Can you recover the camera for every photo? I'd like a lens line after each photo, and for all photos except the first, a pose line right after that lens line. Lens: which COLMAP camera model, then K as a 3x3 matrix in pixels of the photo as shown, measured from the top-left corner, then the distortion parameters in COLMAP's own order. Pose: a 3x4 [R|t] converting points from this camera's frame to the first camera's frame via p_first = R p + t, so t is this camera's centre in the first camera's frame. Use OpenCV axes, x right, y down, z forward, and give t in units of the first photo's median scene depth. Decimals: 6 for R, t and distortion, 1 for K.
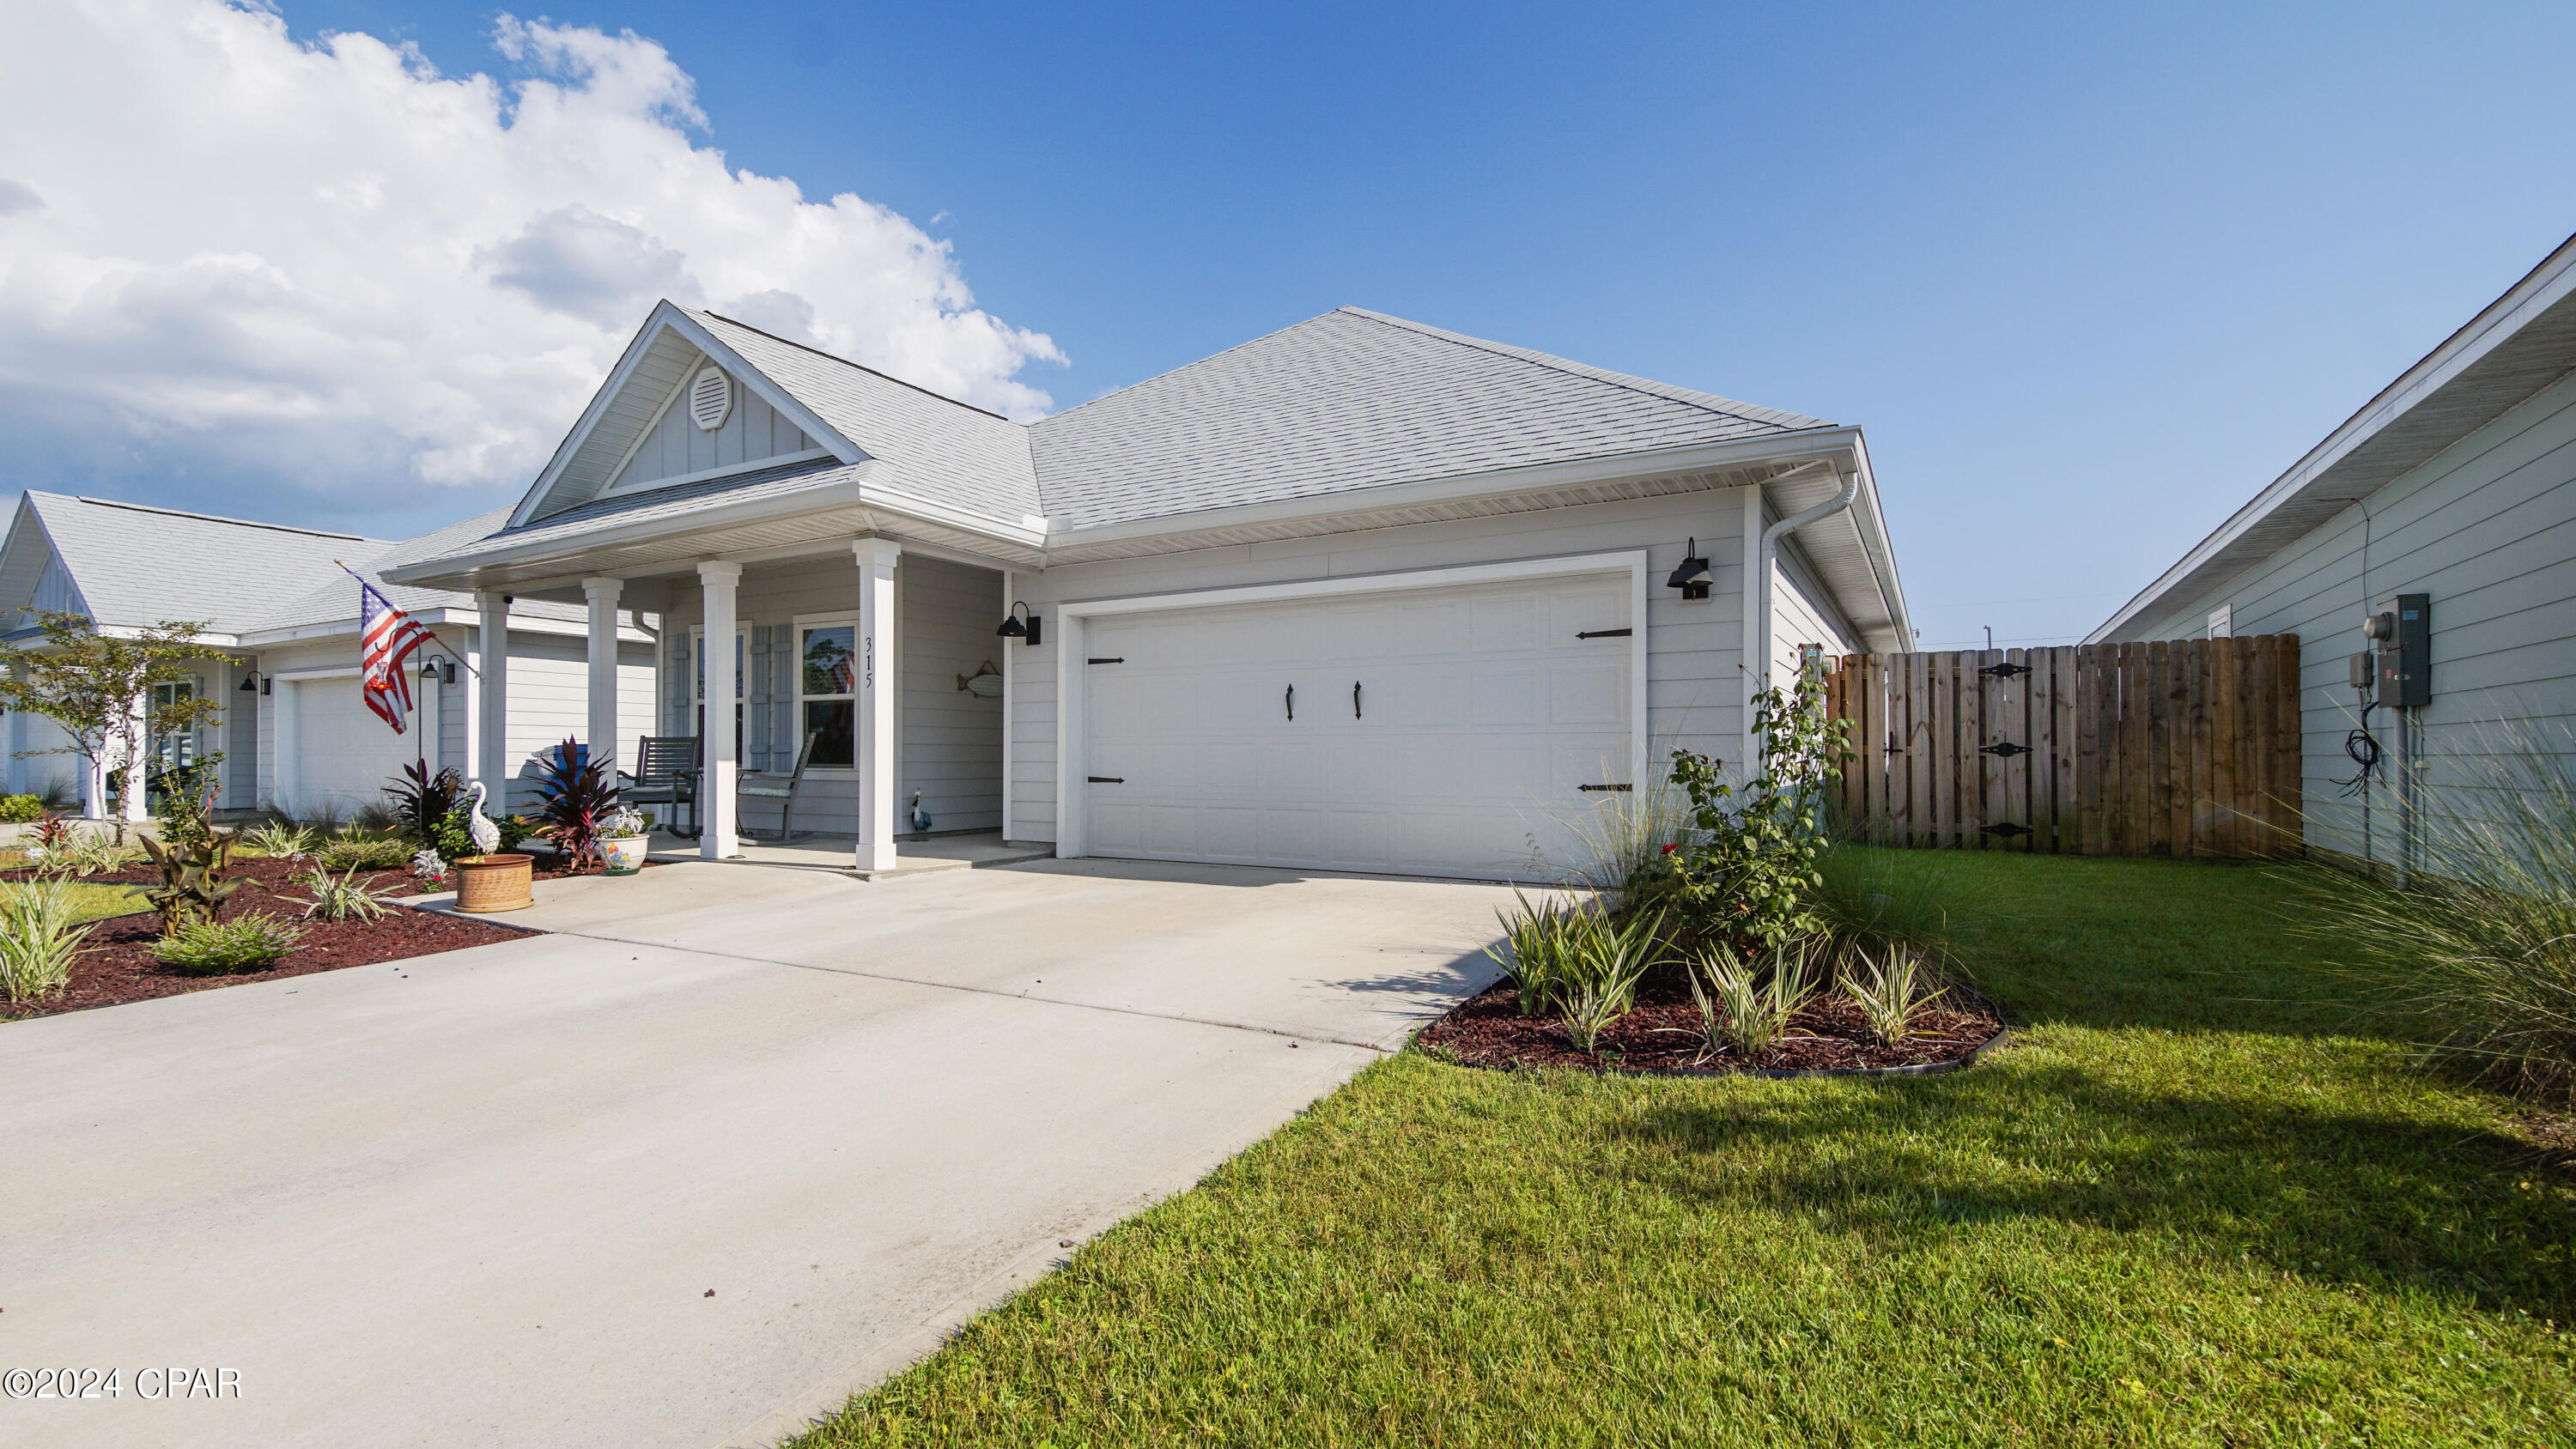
lens RADIAL K [[1172.5, 0, 1287.0], [0, 1172.5, 733.9], [0, 0, 1]] dist [0.001550, 0.000250]
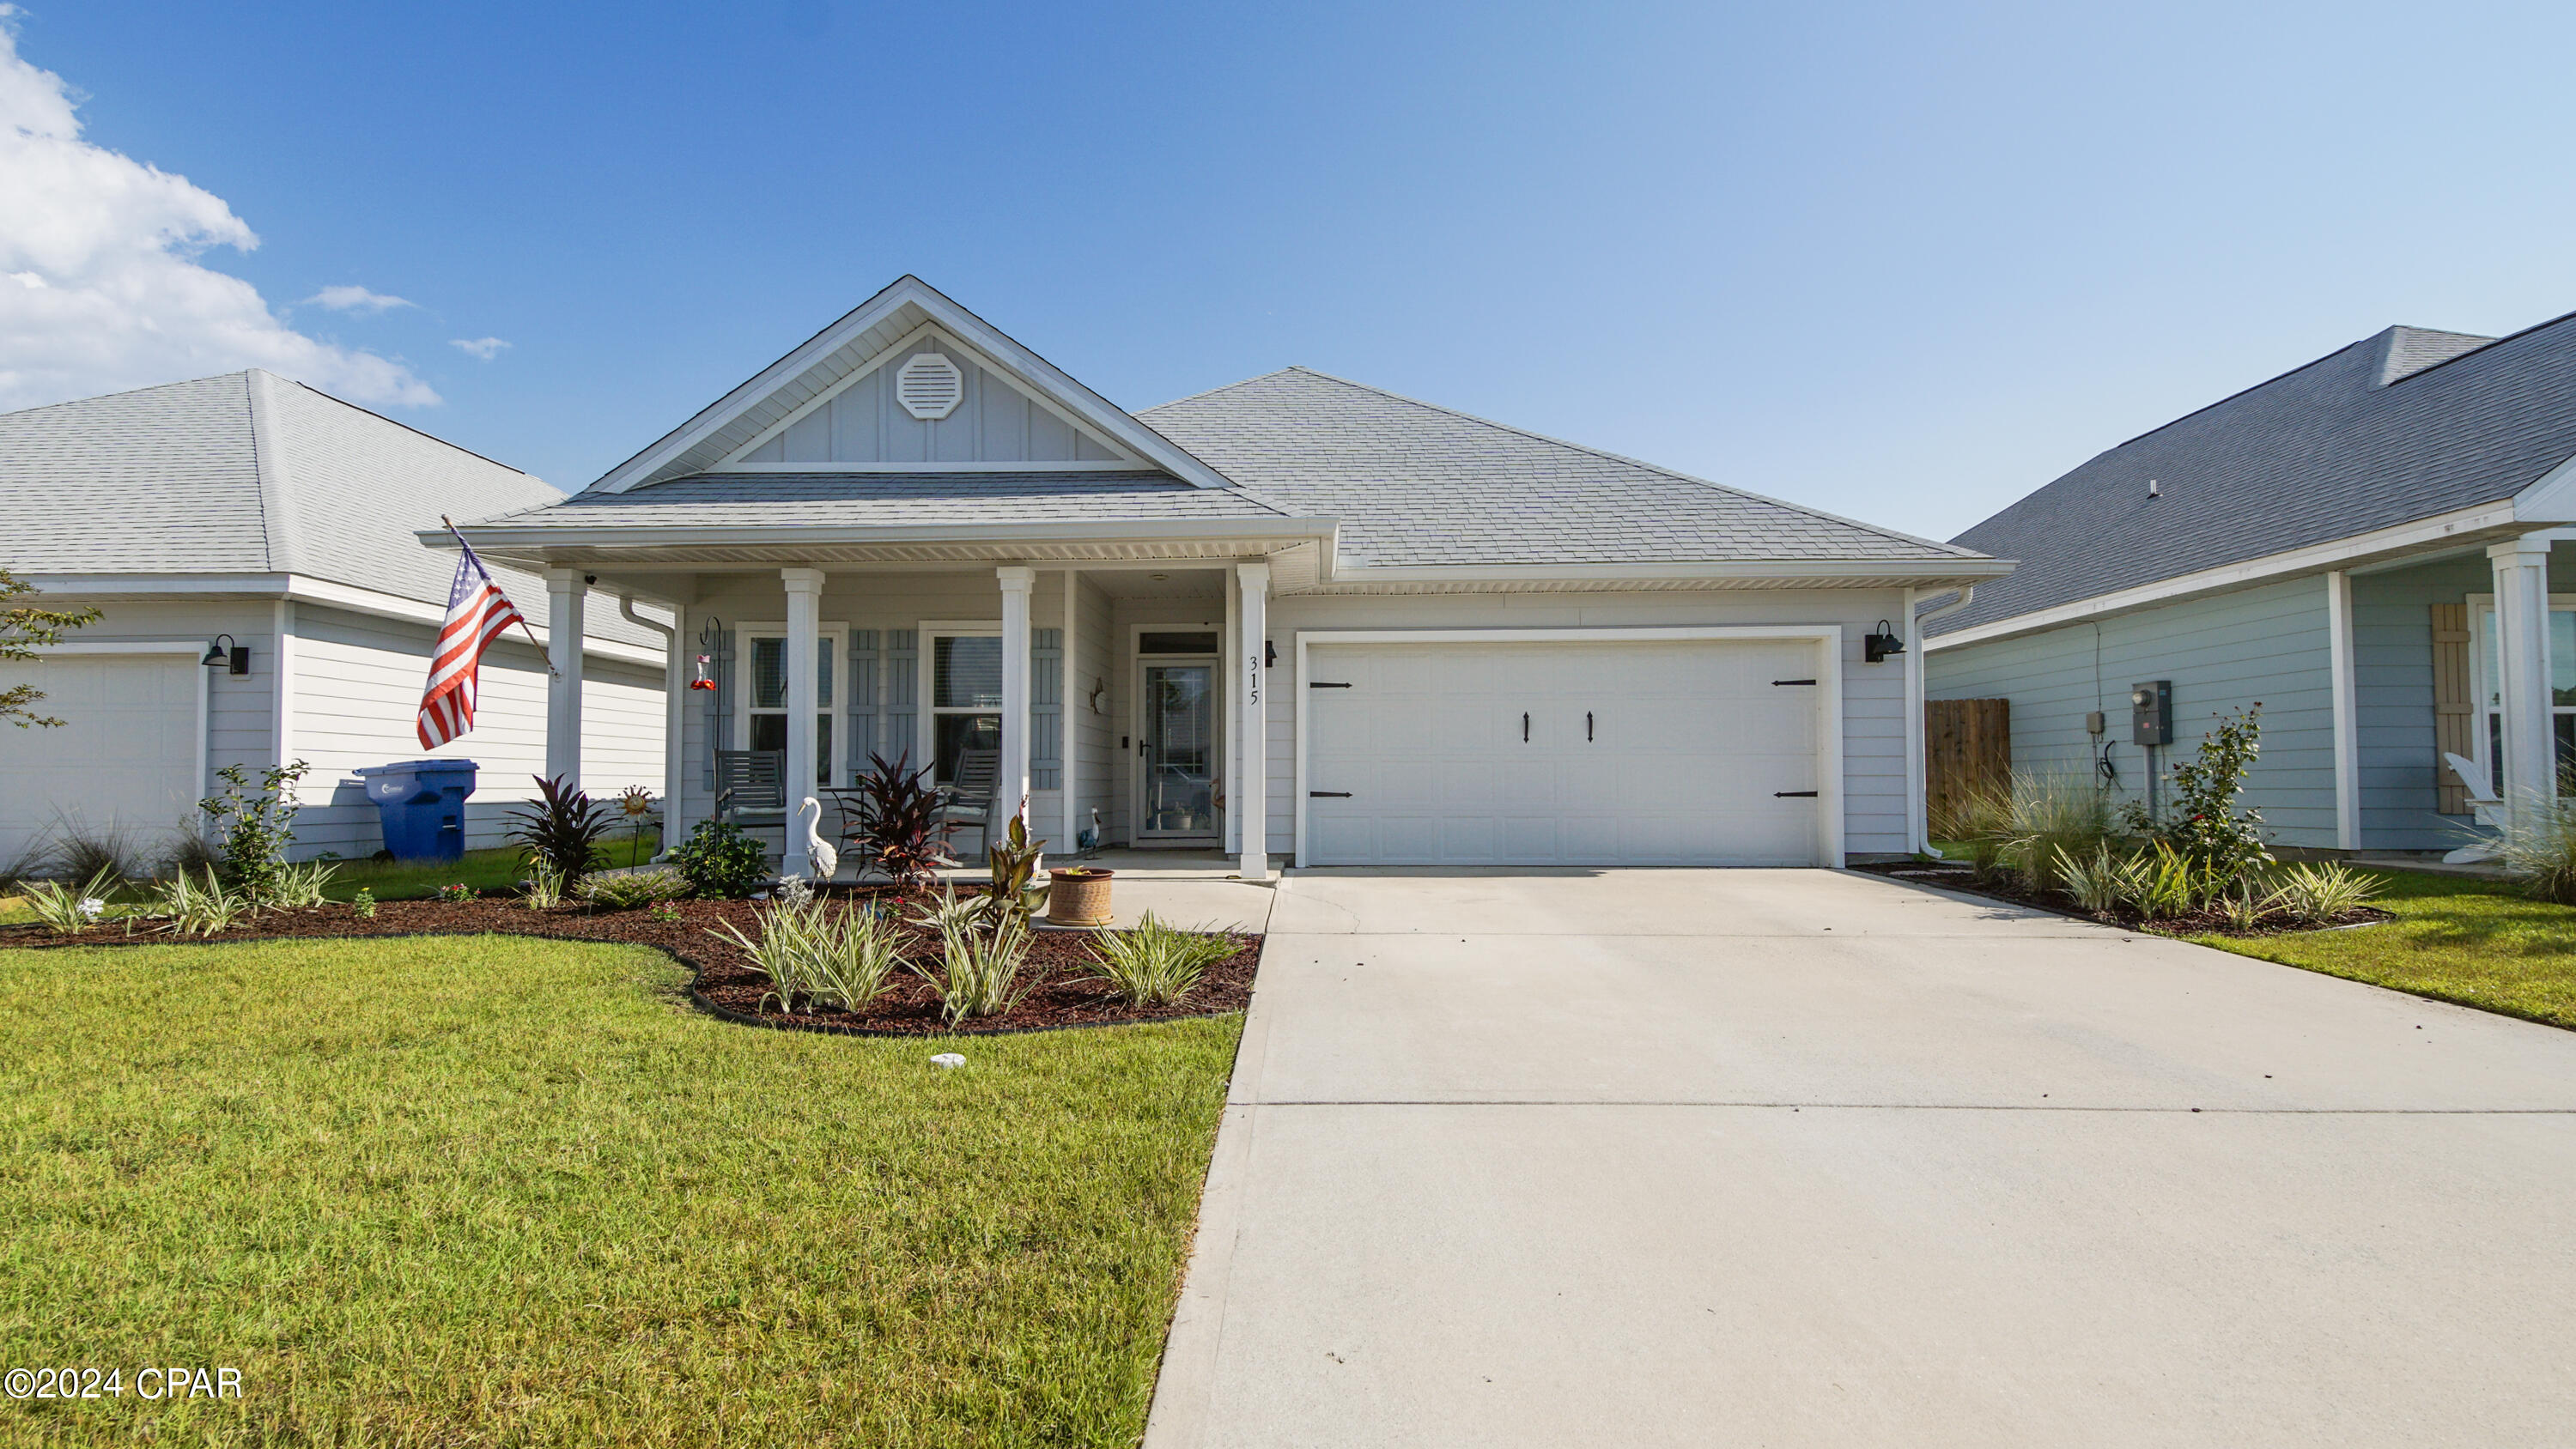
lens RADIAL K [[1172.5, 0, 1289.0], [0, 1172.5, 736.2], [0, 0, 1]] dist [0.001550, 0.000250]
pose [[0.878933, 0.019681, 0.476540, -0.709969], [-0.007396, 0.999591, -0.027642, 0.015715], [-0.476889, 0.020771, 0.878718, 0.055178]]
